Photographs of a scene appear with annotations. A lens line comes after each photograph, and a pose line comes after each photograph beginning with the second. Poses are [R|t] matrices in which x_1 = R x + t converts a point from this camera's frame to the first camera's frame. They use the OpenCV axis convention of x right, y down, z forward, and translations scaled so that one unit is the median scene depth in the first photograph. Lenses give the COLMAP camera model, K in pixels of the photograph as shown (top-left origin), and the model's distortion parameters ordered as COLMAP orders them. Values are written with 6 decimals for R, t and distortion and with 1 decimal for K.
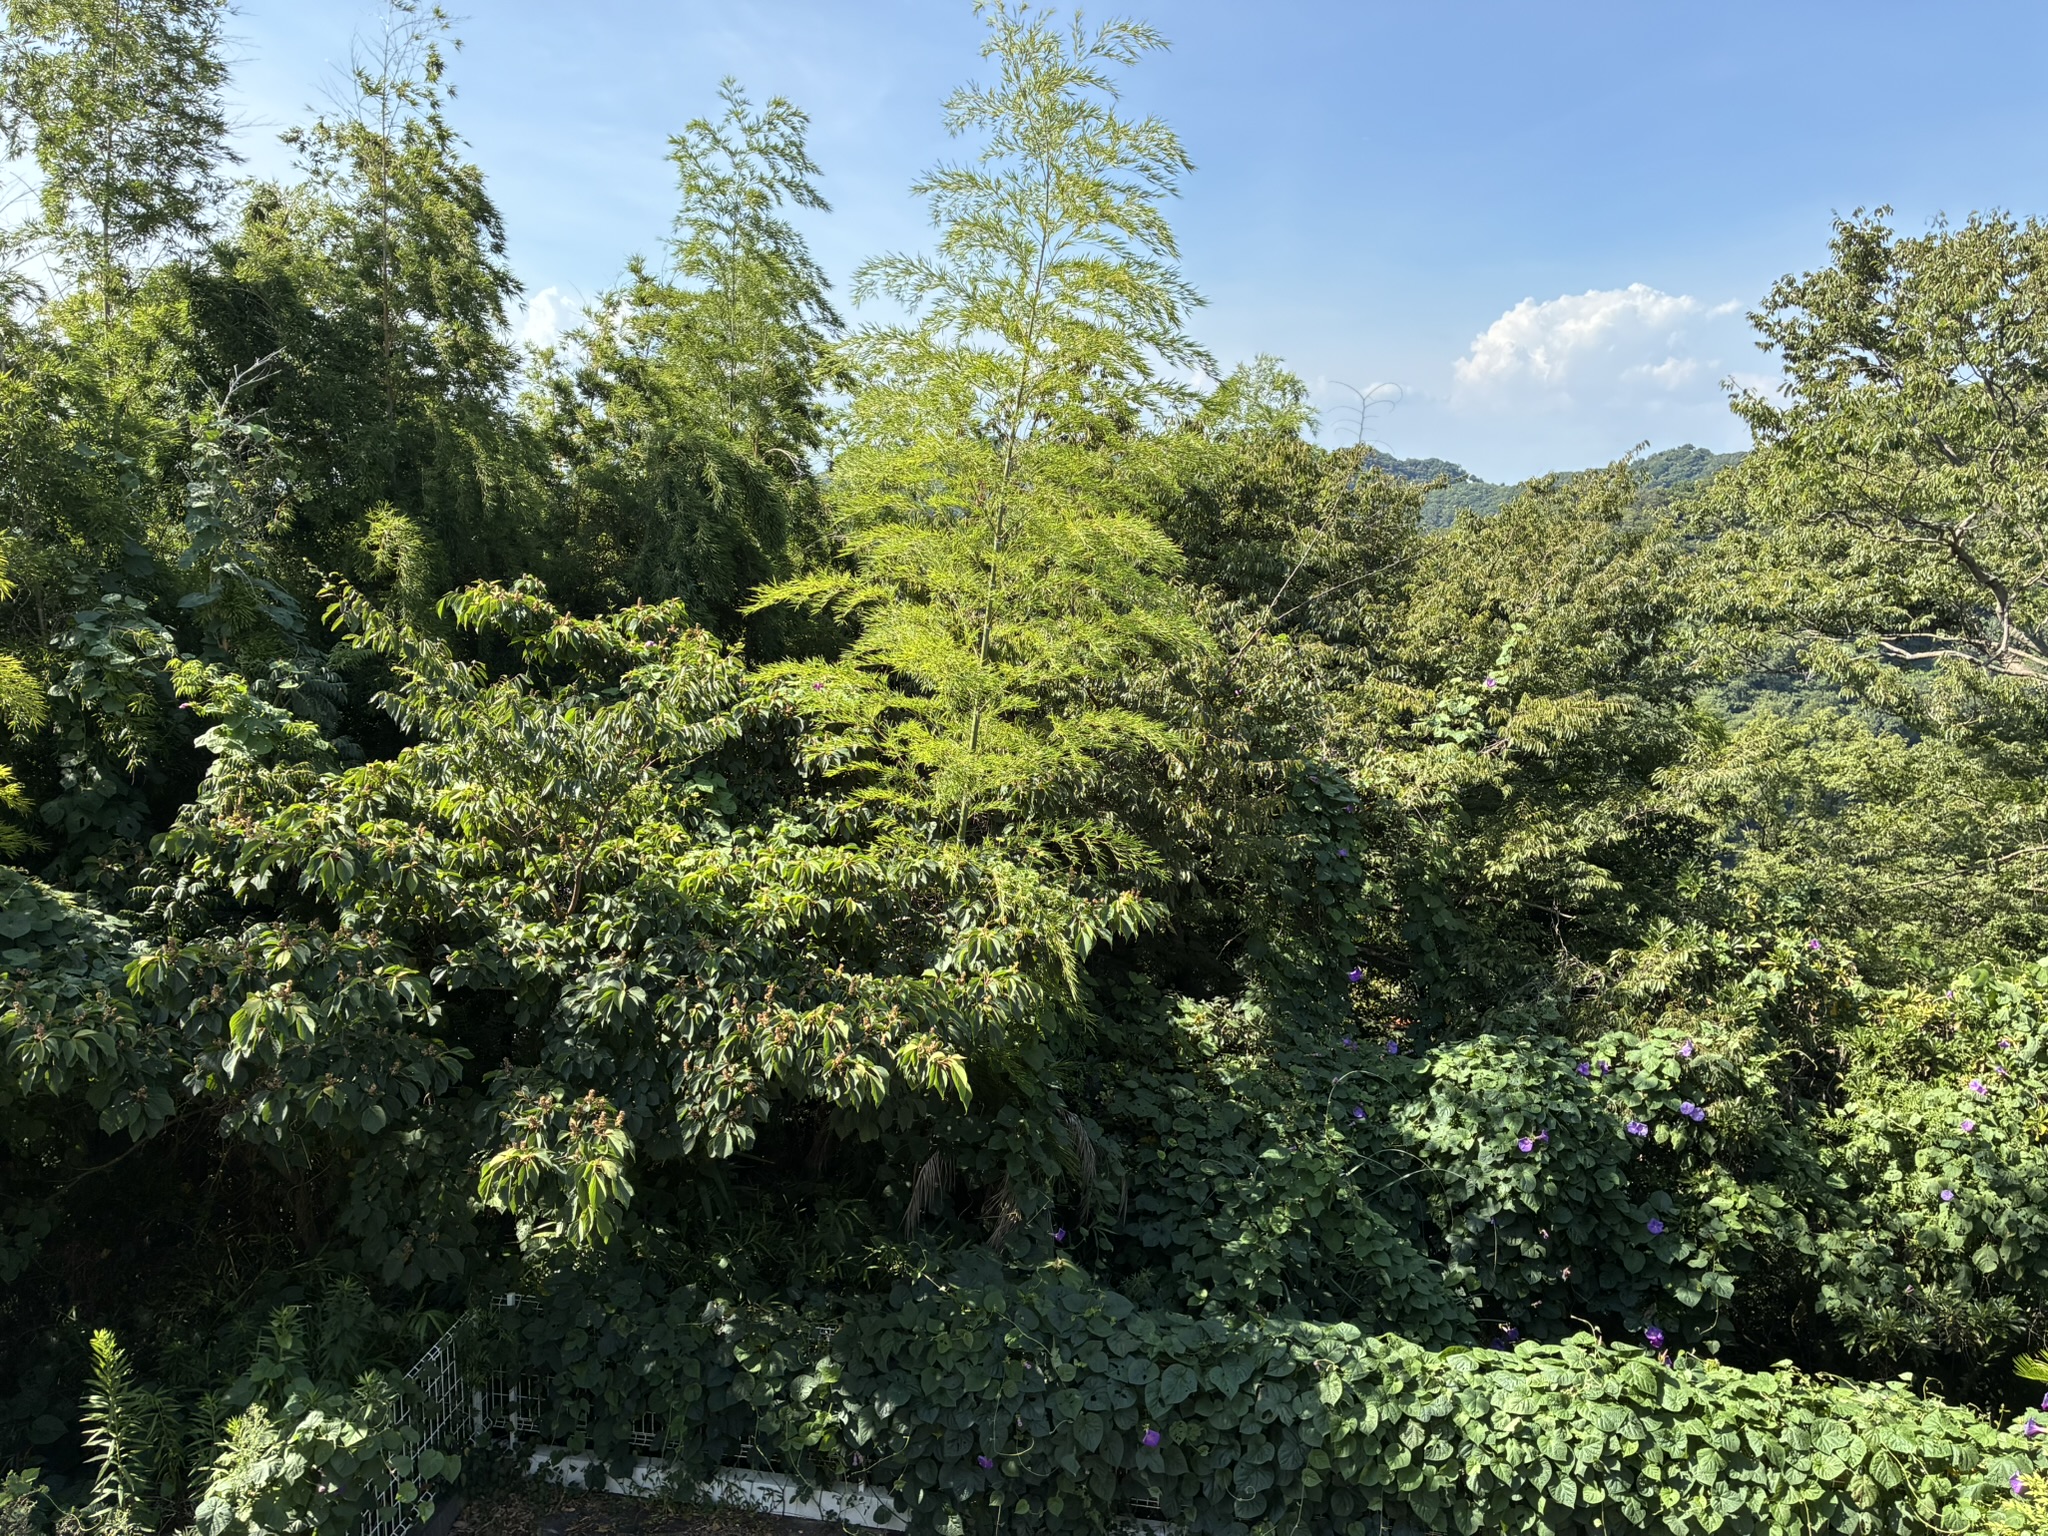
lens RADIAL K [[1566.1, 0, 1023.4], [0, 1566.1, 769.6], [0, 0, 1]] dist [0.058872, -0.075098]
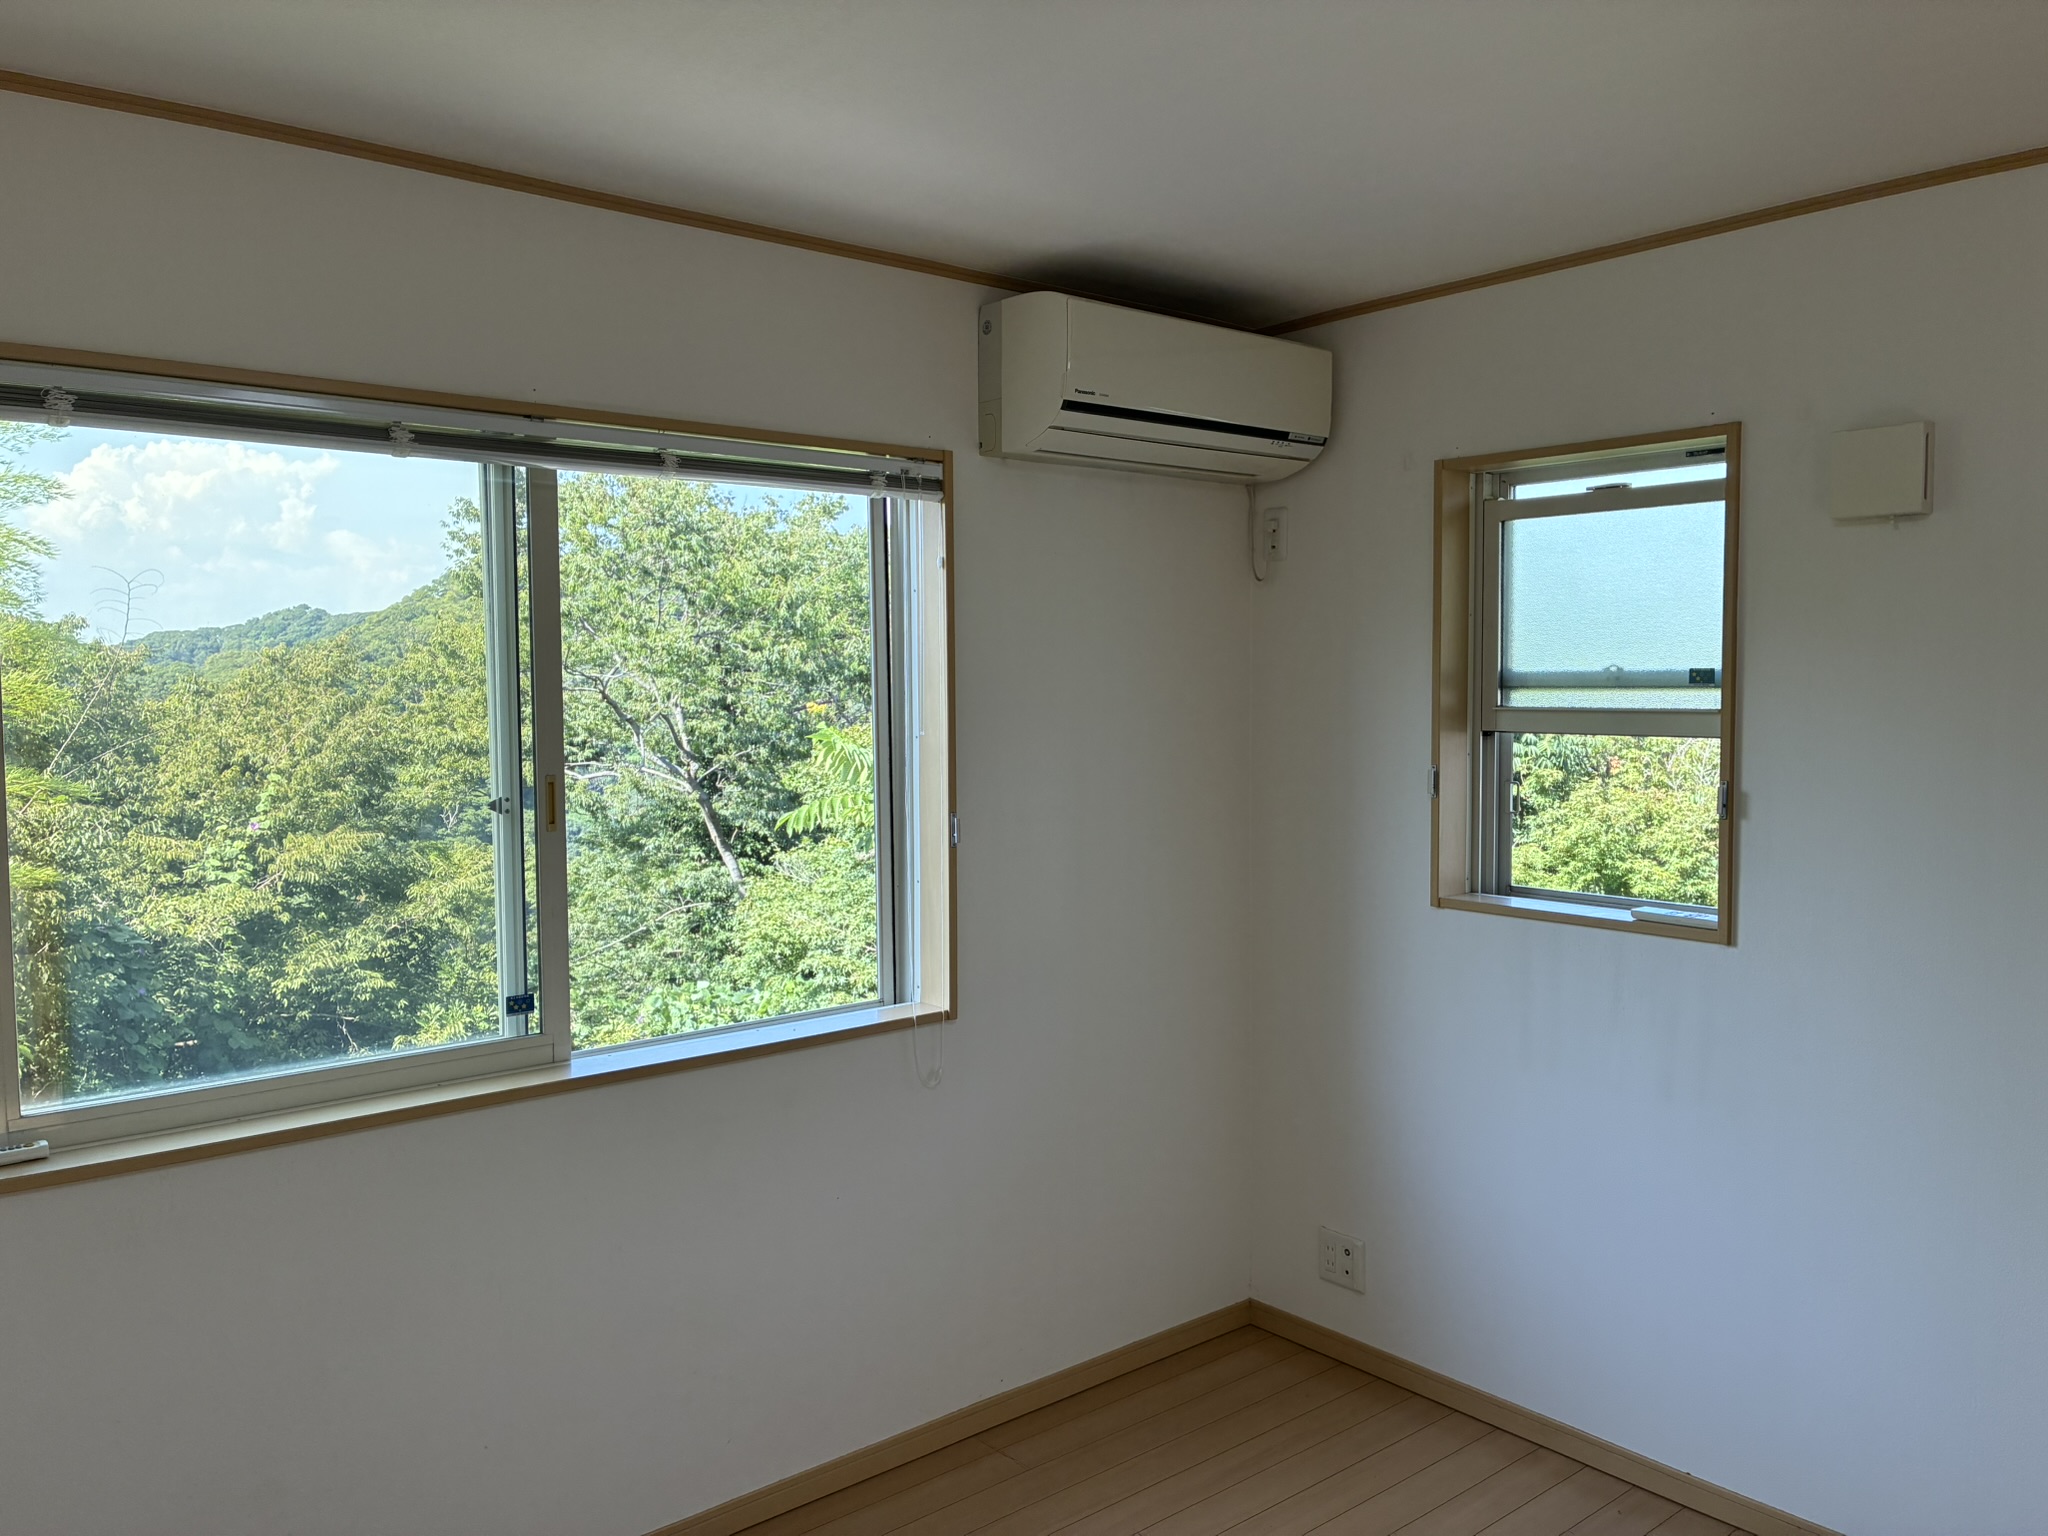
lens RADIAL K [[1566.1, 0, 1038.0], [0, 1566.1, 769.1], [0, 0, 1]] dist [0.058872, -0.075098]
pose [[0.679156, -0.058608, 0.731650, -0.260306], [0.131104, 0.990463, -0.042358, 0.043730], [-0.722190, 0.124690, 0.680363, -0.321361]]
